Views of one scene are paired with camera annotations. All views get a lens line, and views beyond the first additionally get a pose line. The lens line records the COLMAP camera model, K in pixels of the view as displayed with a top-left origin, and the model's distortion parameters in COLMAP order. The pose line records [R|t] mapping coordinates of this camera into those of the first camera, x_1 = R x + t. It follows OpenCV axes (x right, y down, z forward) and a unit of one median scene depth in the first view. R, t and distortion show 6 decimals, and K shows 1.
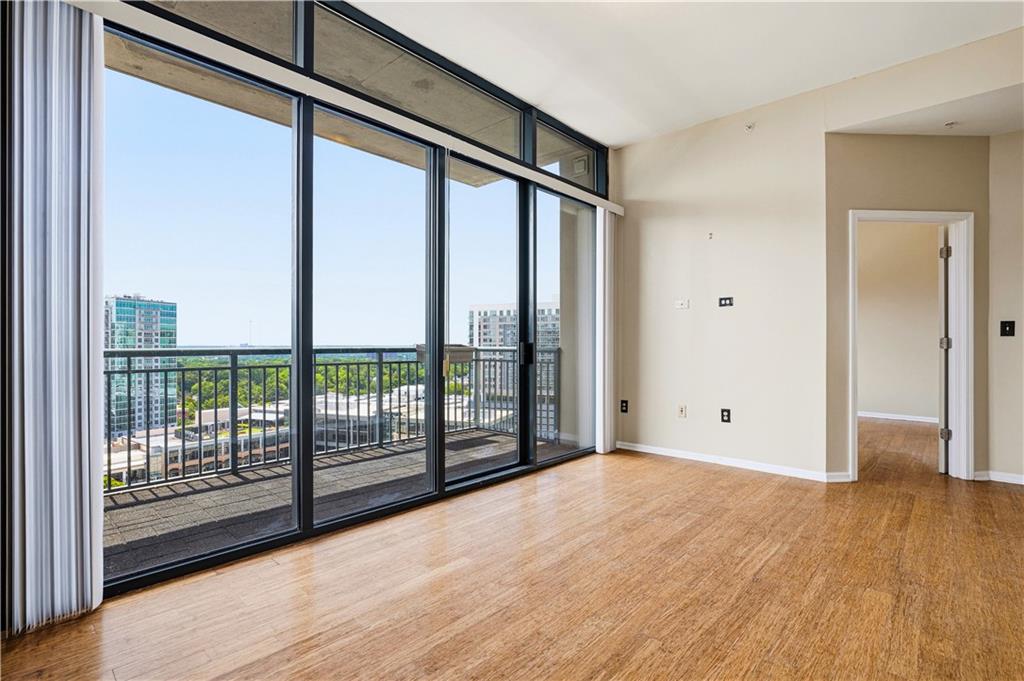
lens RADIAL K [[481.2, 0, 507.7], [0, 481.2, 342.9], [0, 0, 1]] dist [-0.009809, 0.000325]
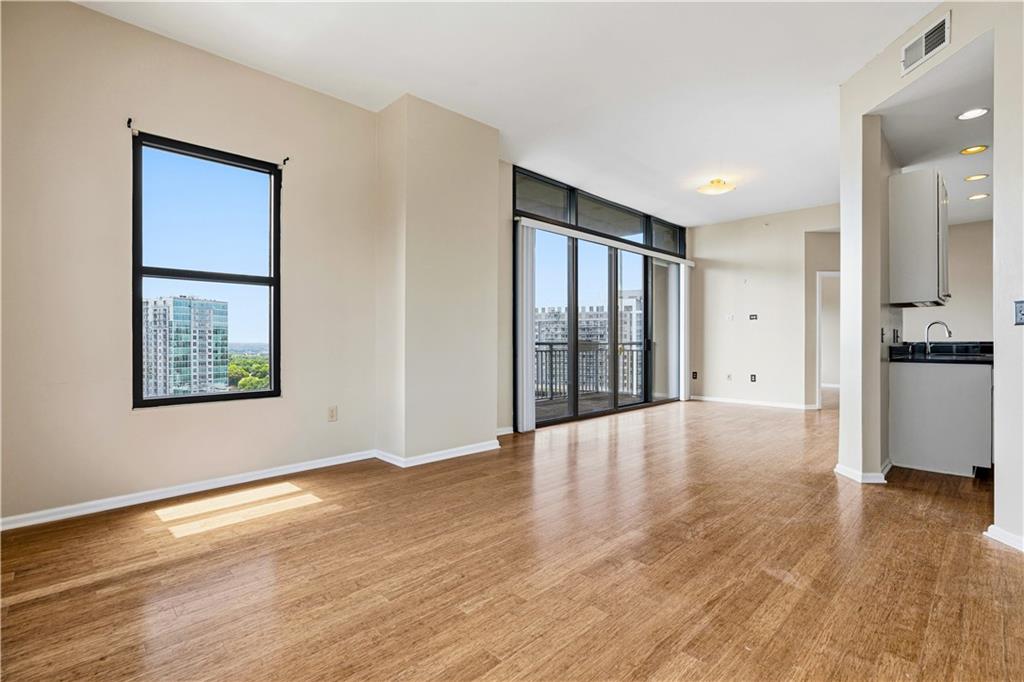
lens RADIAL K [[470.5, 0, 523.7], [0, 470.5, 341.6], [0, 0, 1]] dist [-0.014578, 0.000102]
pose [[0.999393, -0.001902, -0.034774, -0.325310], [0.002076, 0.999986, 0.004964, -0.001282], [0.034765, -0.005033, 0.999383, -0.740557]]
